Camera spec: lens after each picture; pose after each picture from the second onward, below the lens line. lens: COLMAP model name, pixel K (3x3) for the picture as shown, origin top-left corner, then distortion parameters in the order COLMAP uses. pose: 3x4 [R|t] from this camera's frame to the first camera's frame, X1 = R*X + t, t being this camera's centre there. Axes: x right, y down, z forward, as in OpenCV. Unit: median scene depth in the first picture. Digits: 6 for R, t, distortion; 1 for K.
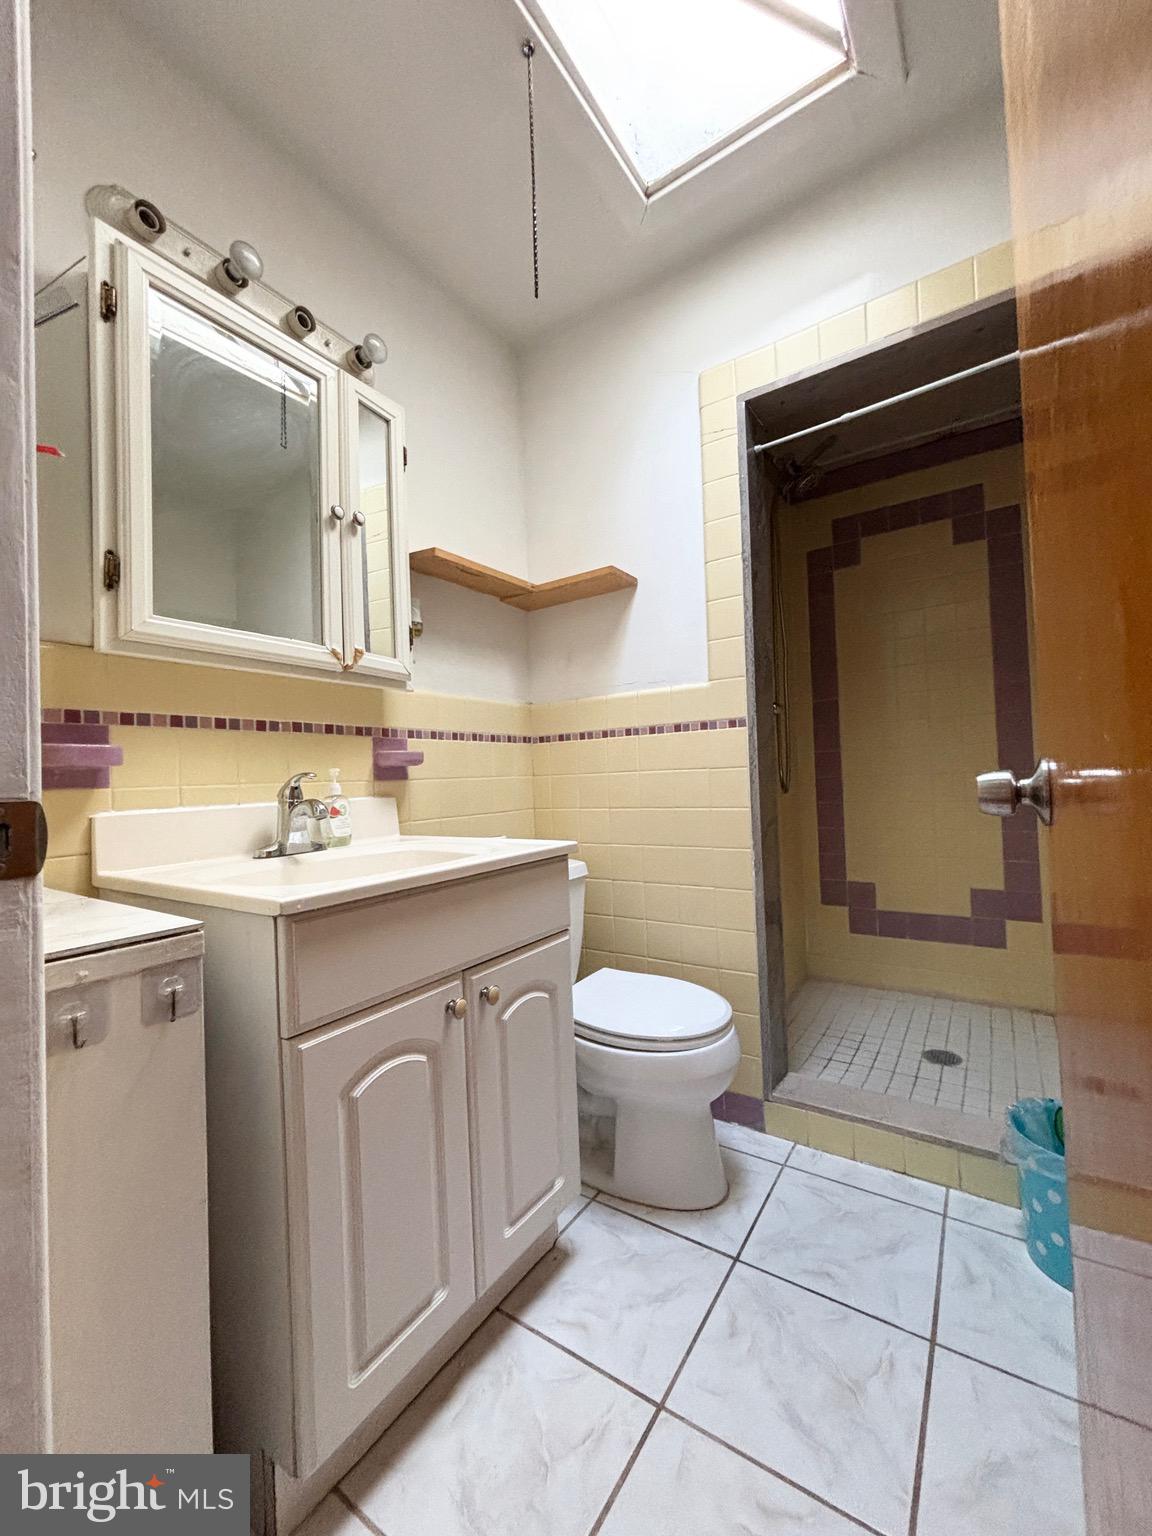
lens RADIAL K [[628.0, 0, 575.8], [0, 628.0, 766.9], [0, 0, 1]] dist [-0.001204, -0.000011]
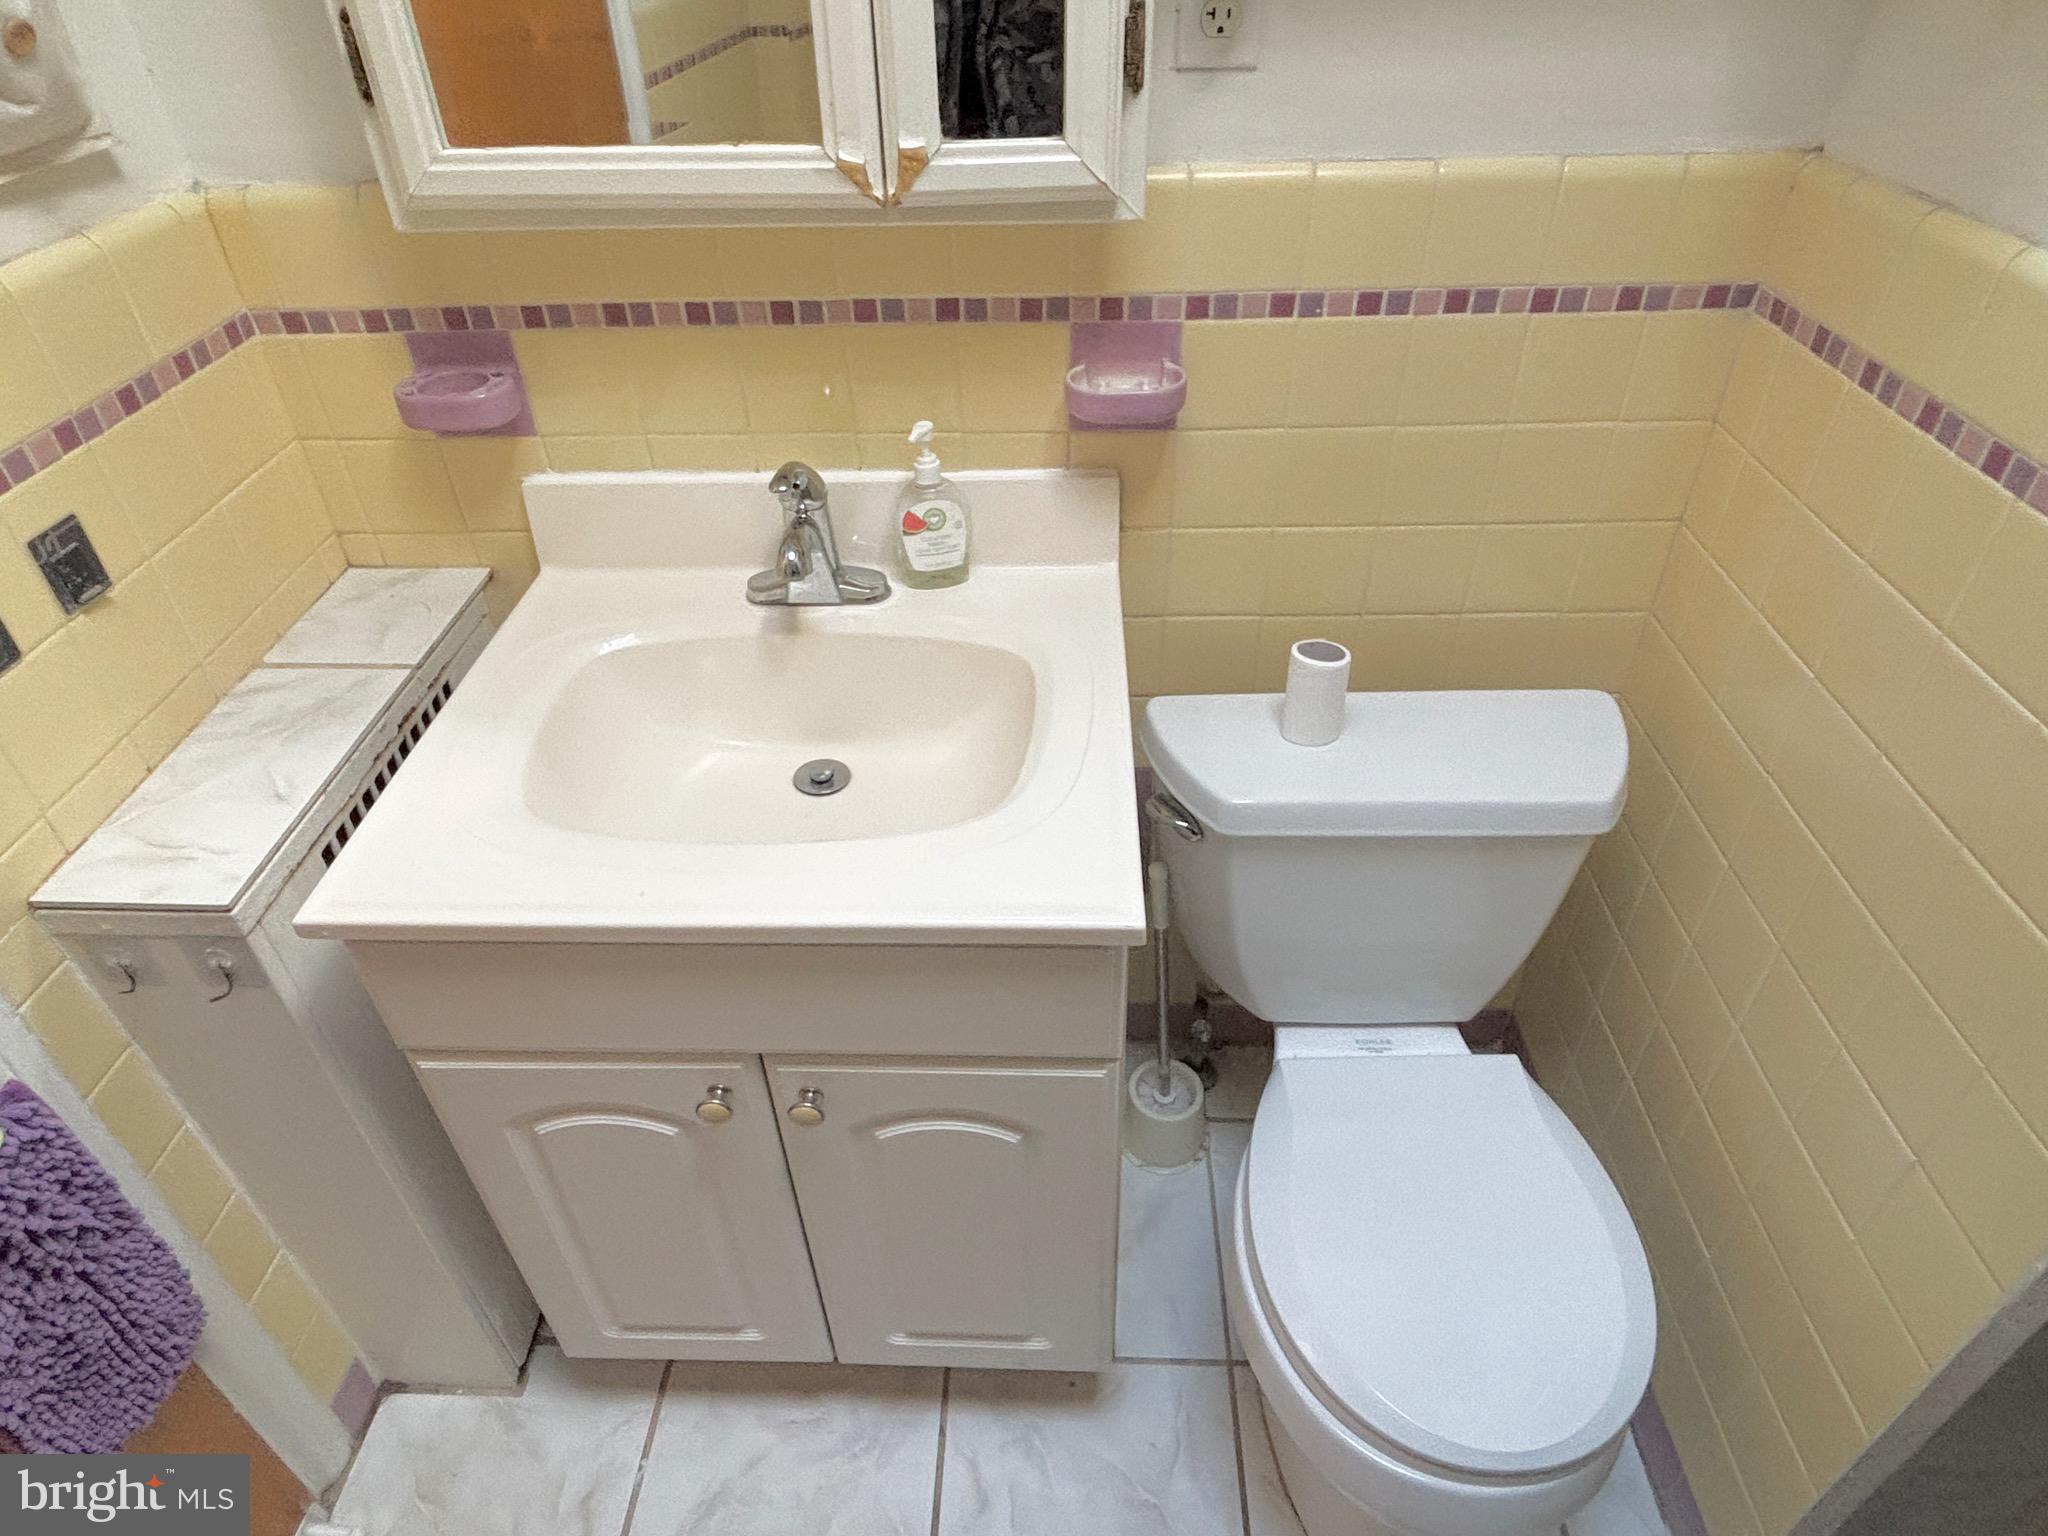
lens RADIAL K [[1209.5, 0, 1004.0], [0, 1209.5, 761.2], [0, 0, 1]] dist [0.009416, -0.005319]
pose [[0.522743, 0.538011, -0.661275, 0.344885], [0.028362, 0.764292, 0.644246, -0.373567], [0.852019, -0.355530, 0.384269, 0.659958]]
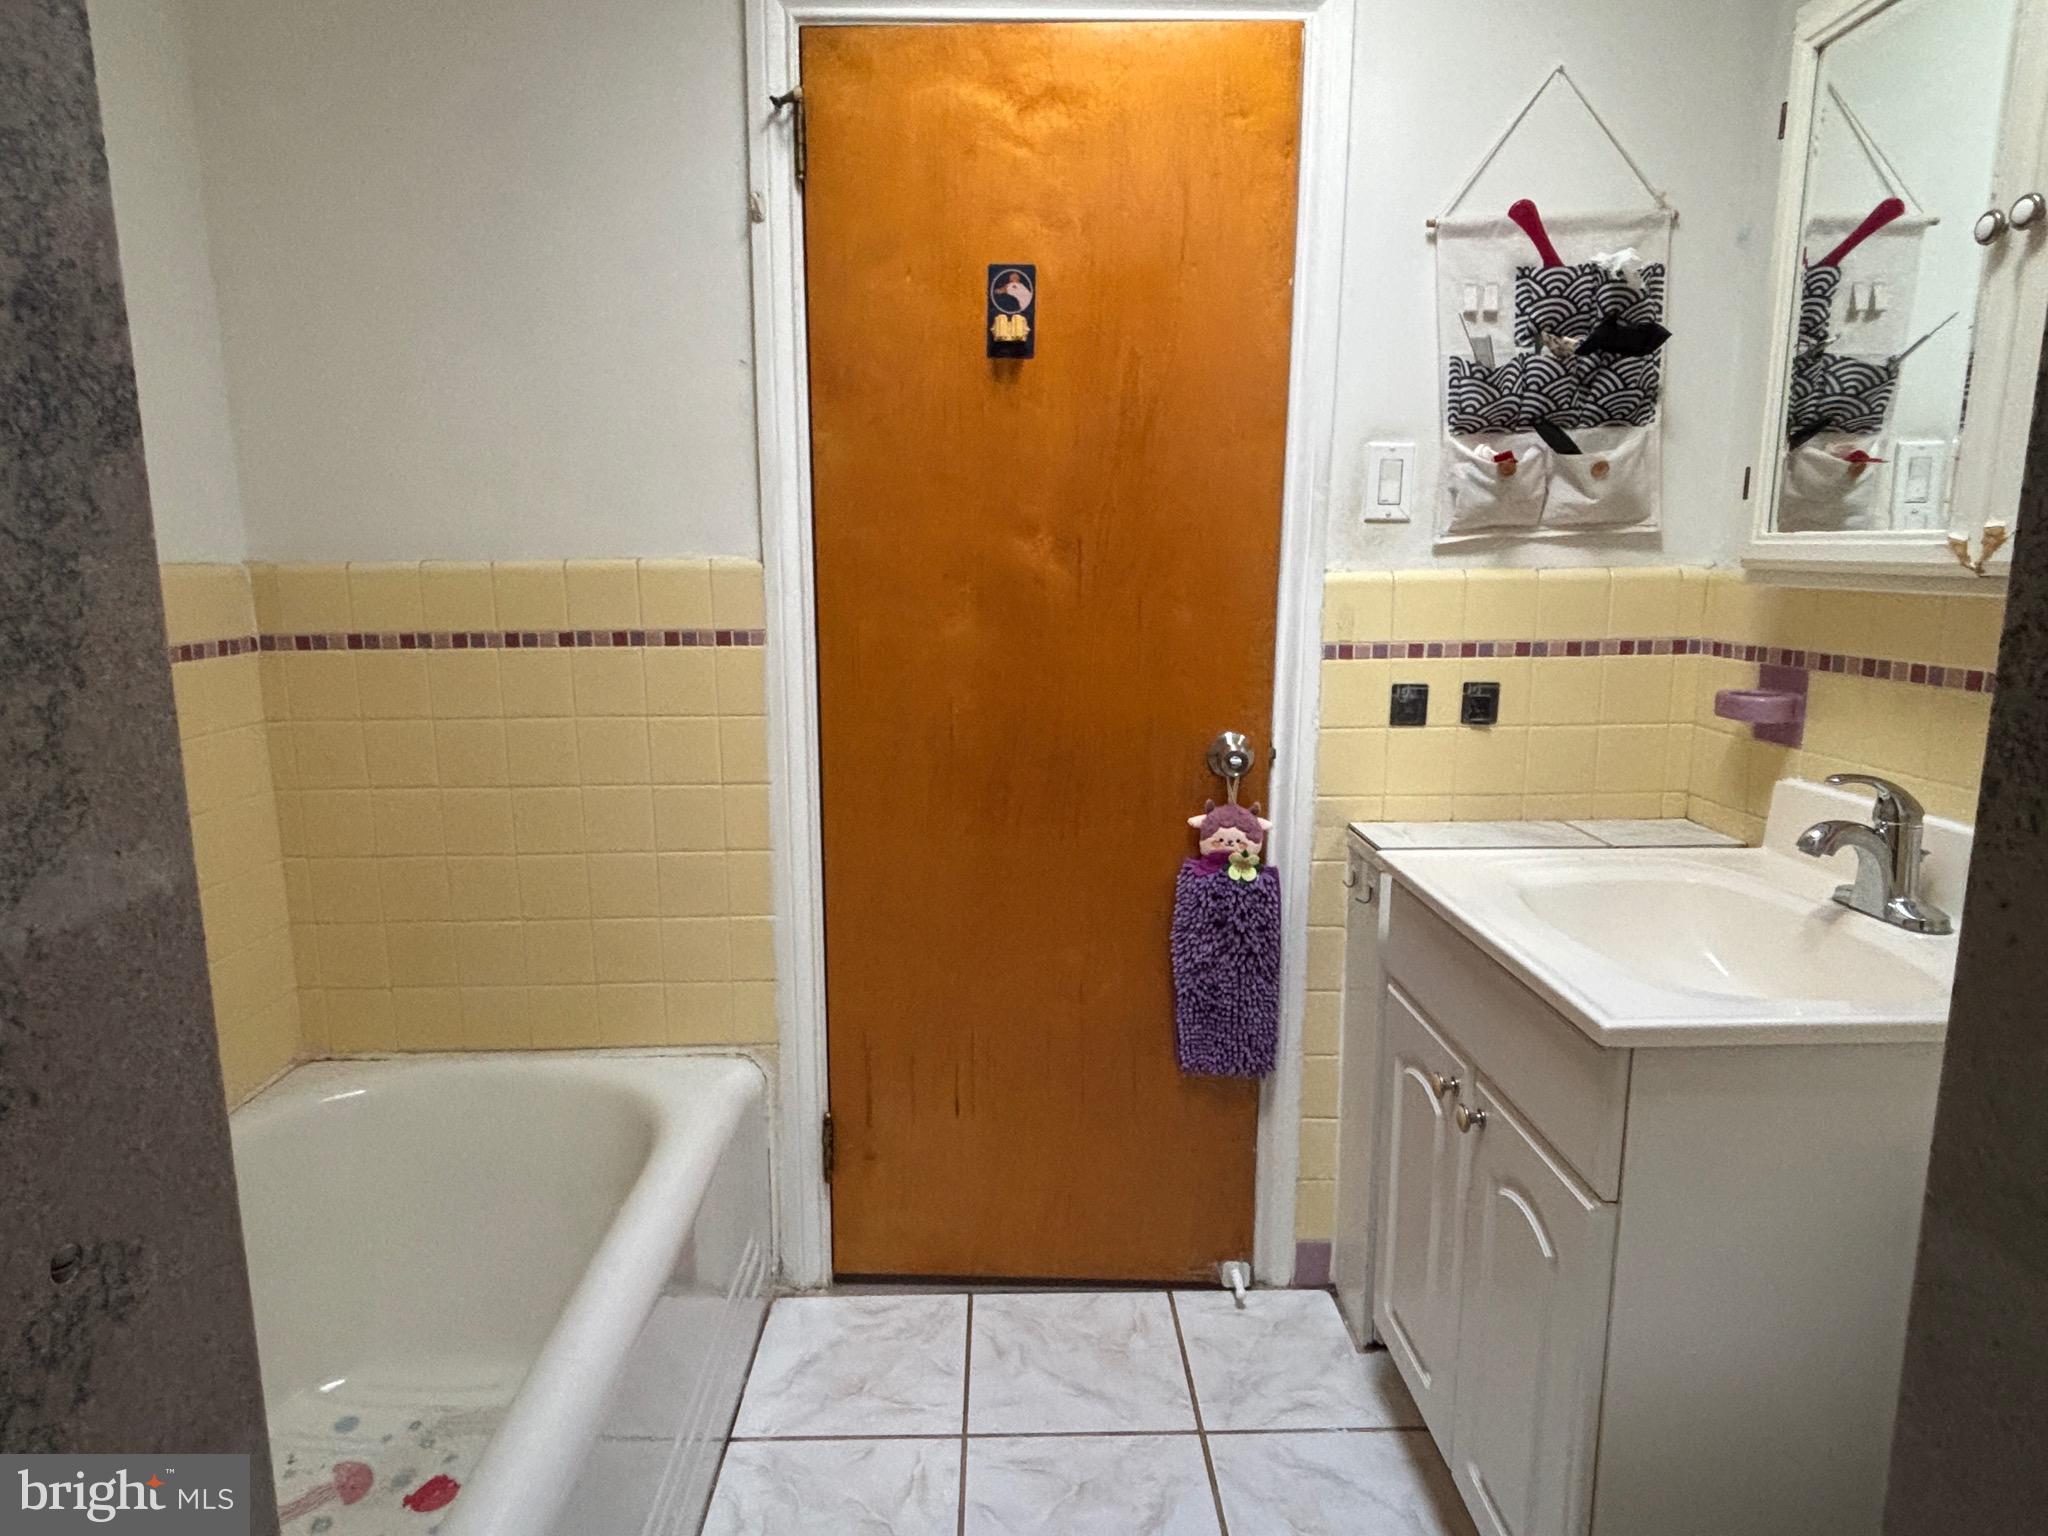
lens RADIAL K [[1209.5, 0, 1013.3], [0, 1209.5, 758.6], [0, 0, 1]] dist [0.009416, -0.005319]
pose [[-0.820260, 0.135092, -0.555809, 0.732522], [0.046258, 0.984194, 0.170946, -0.209093], [0.570117, 0.114510, -0.813544, 1.343896]]
